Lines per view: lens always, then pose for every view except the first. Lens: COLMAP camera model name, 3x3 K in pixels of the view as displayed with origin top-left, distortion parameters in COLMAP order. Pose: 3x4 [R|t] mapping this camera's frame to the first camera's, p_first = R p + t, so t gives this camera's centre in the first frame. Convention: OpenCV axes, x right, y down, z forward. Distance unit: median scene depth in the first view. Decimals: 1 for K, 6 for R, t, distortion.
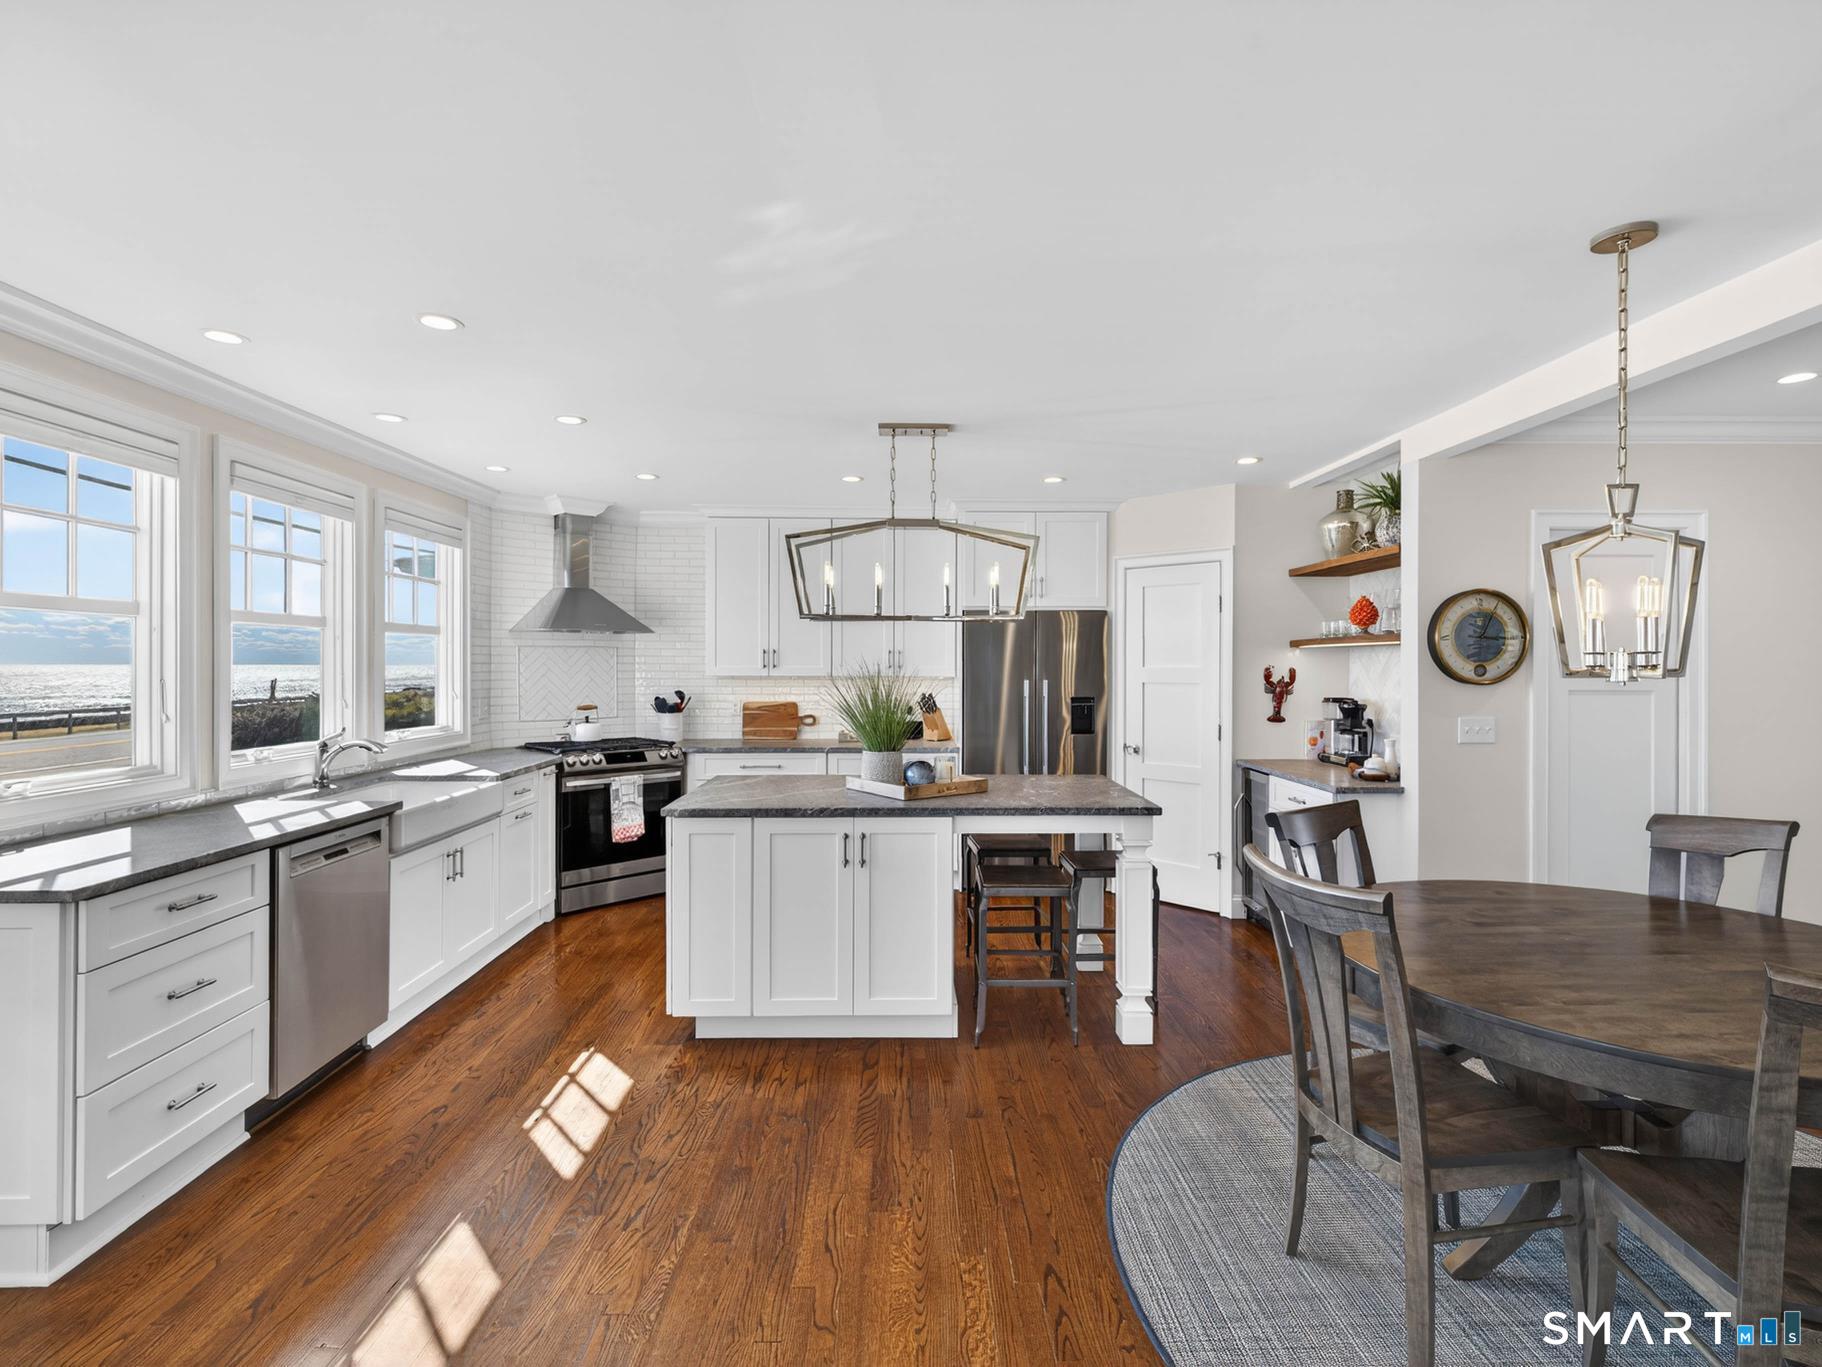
lens RADIAL K [[870.1, 0, 898.2], [0, 870.1, 675.3], [0, 0, 1]] dist [0.018097, -0.000867]
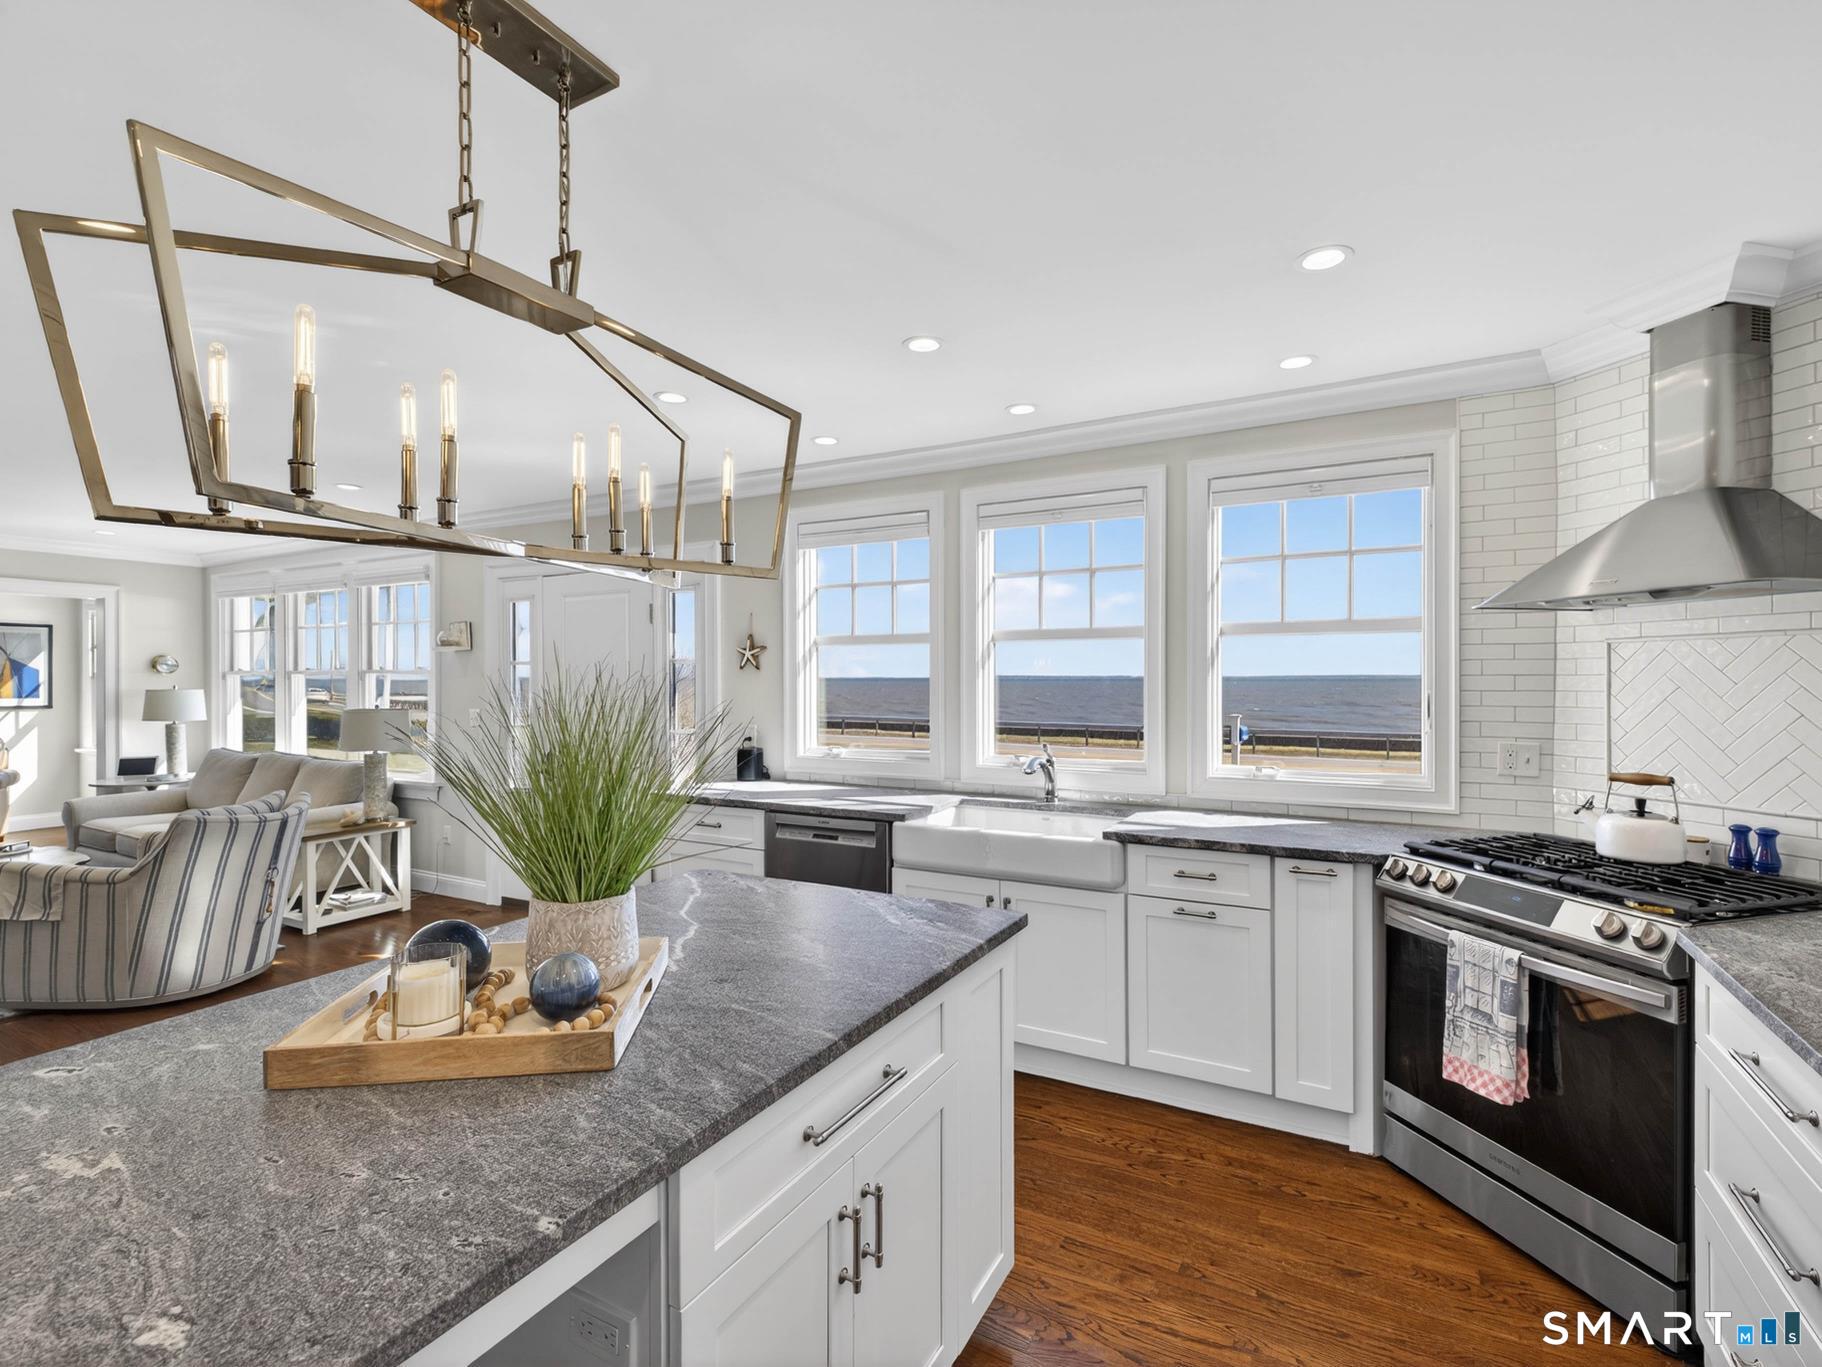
lens RADIAL K [[847.7, 0, 919.4], [0, 847.7, 680.6], [0, 0, 1]] dist [0.003517, -0.000772]
pose [[-0.471617, 0.000738, -0.881803, 0.203075], [-0.011636, 0.999907, 0.007060, -0.011053], [0.881727, 0.013590, -0.471564, 1.070758]]
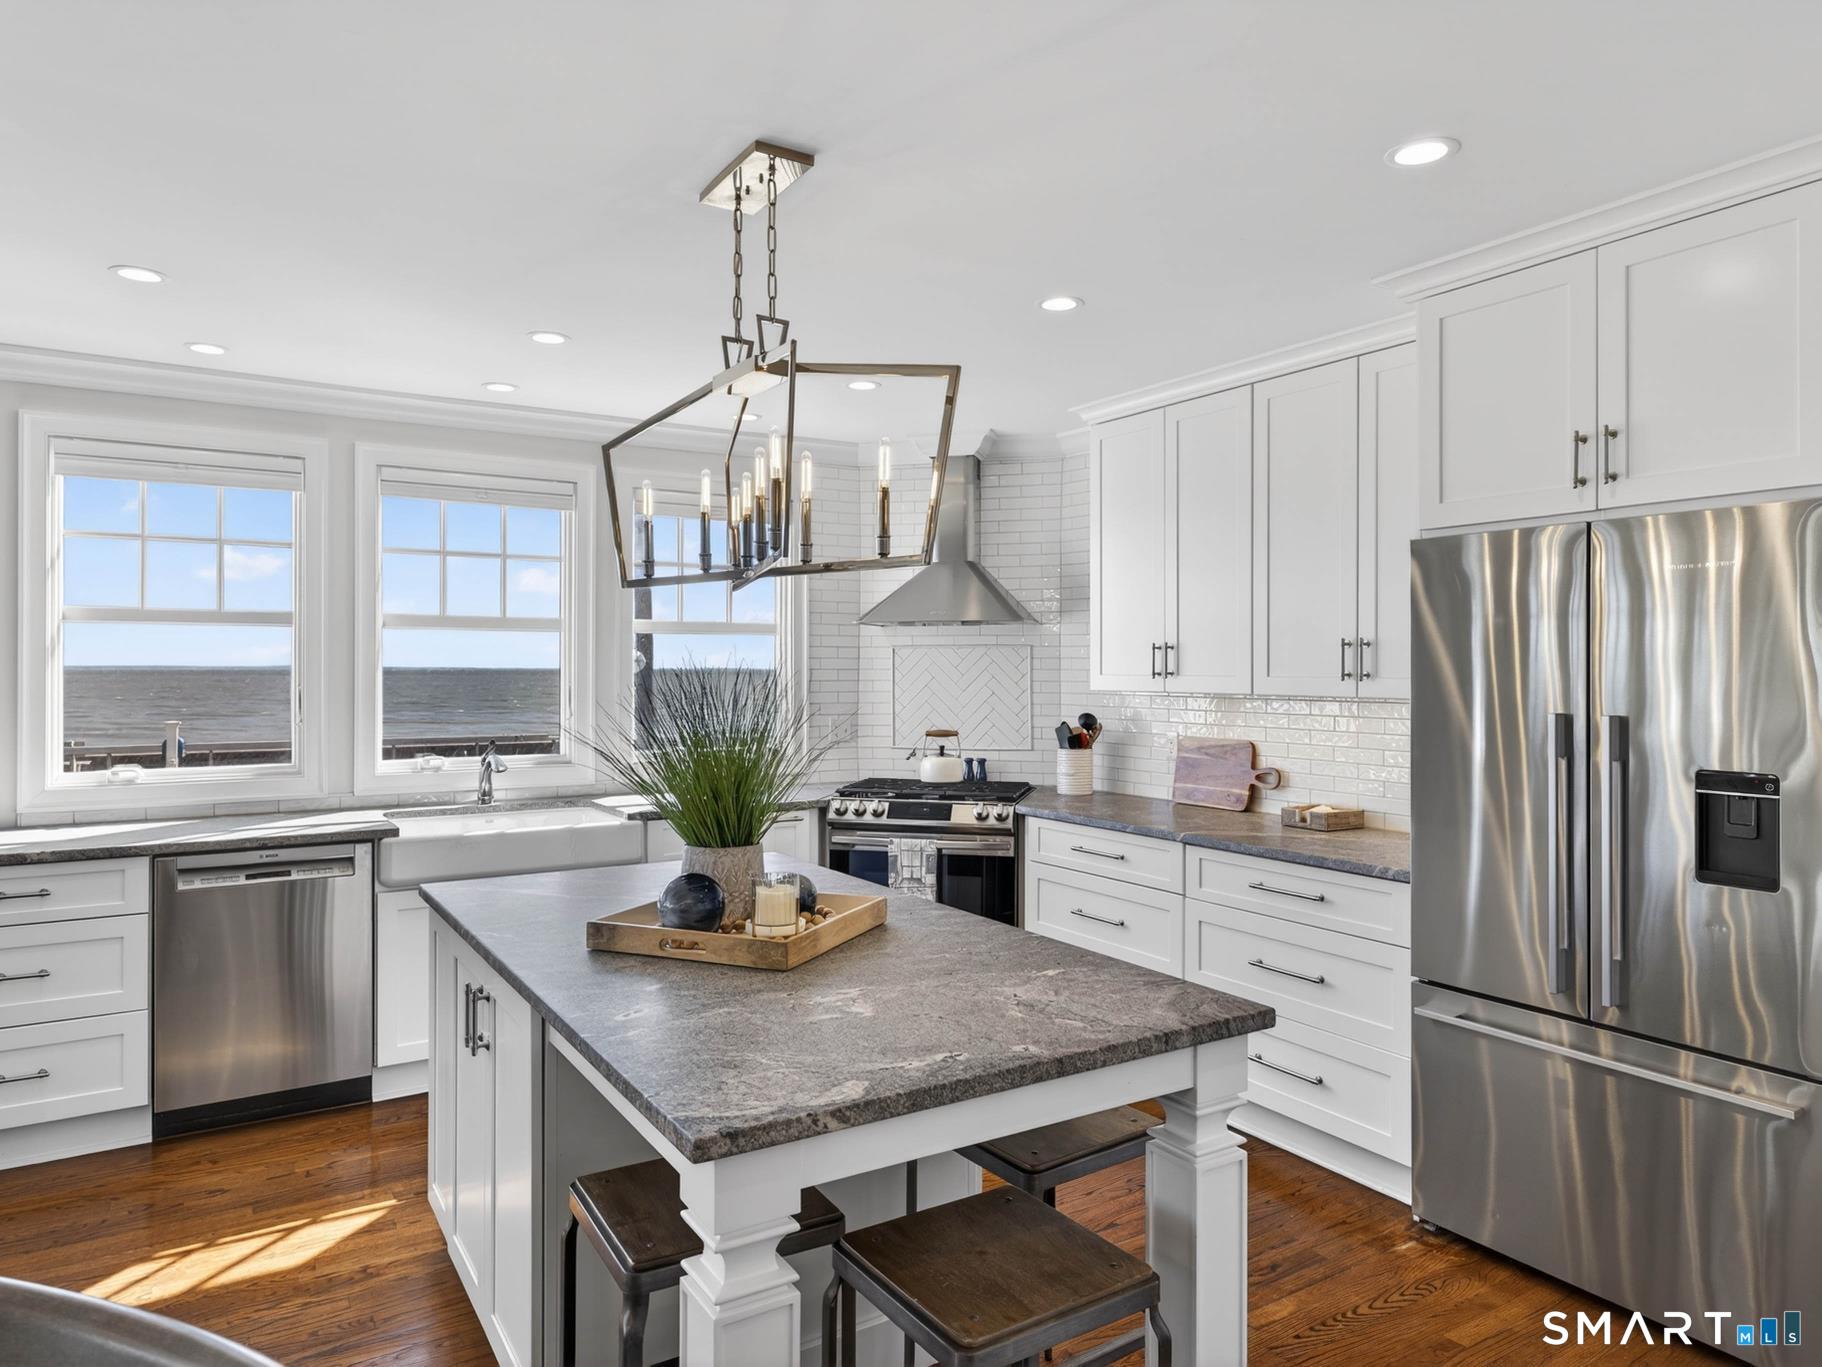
lens RADIAL K [[1132.6, 0, 920.5], [0, 1132.6, 670.0], [0, 0, 1]] dist [-0.003768, 0.002213]
pose [[0.533936, -0.001364, -0.845524, 0.474210], [-0.012103, 0.999884, -0.009256, -0.005536], [0.845438, 0.015175, 0.533857, 0.611363]]
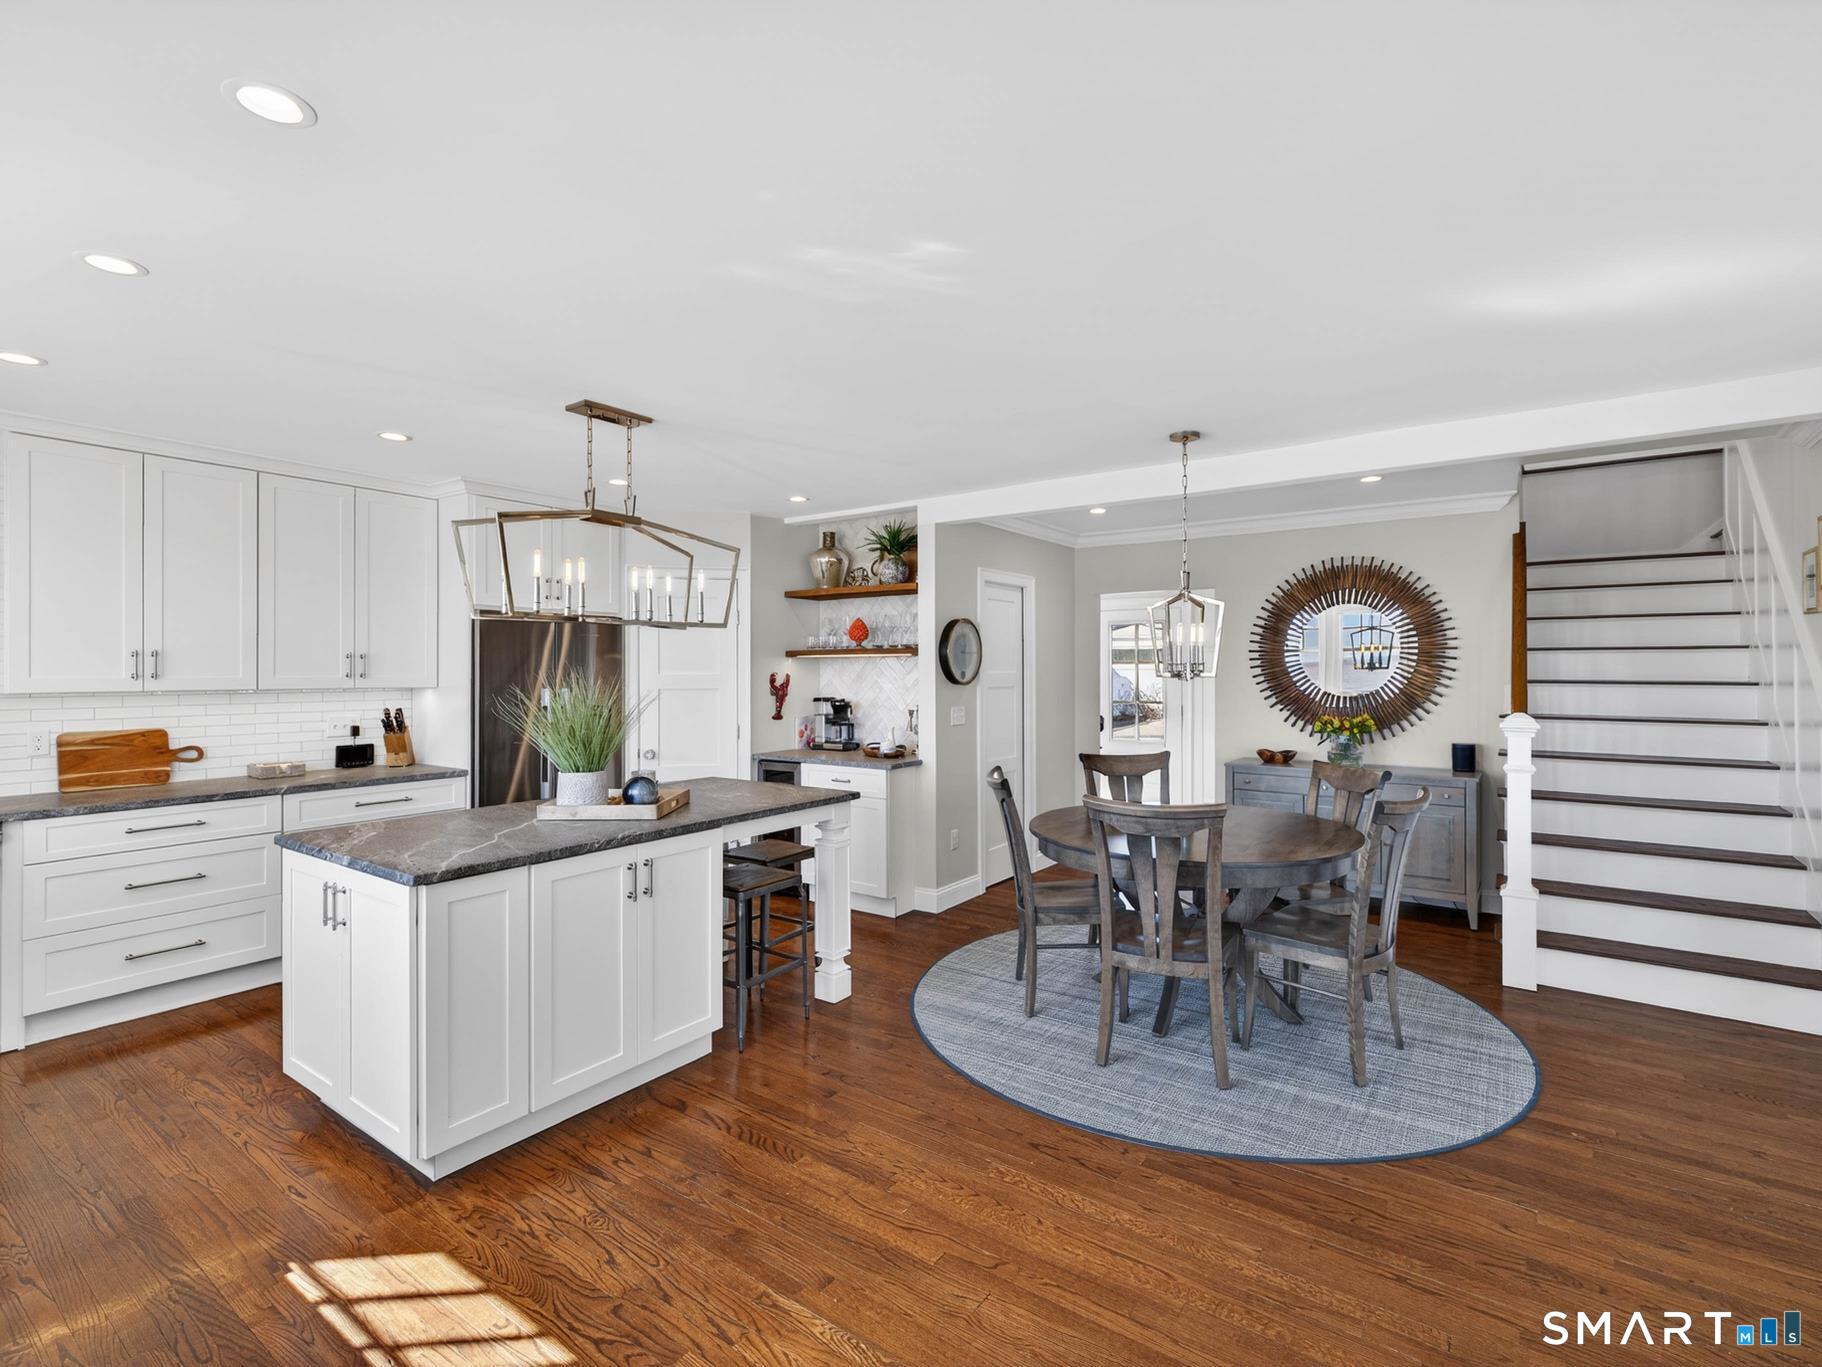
lens RADIAL K [[870.1, 0, 904.7], [0, 870.1, 669.3], [0, 0, 1]] dist [0.018097, -0.000867]
pose [[0.597629, -0.001786, 0.801771, -0.429010], [0.013354, 0.999881, -0.007726, -0.003431], [-0.801662, 0.015324, 0.597581, 0.169452]]
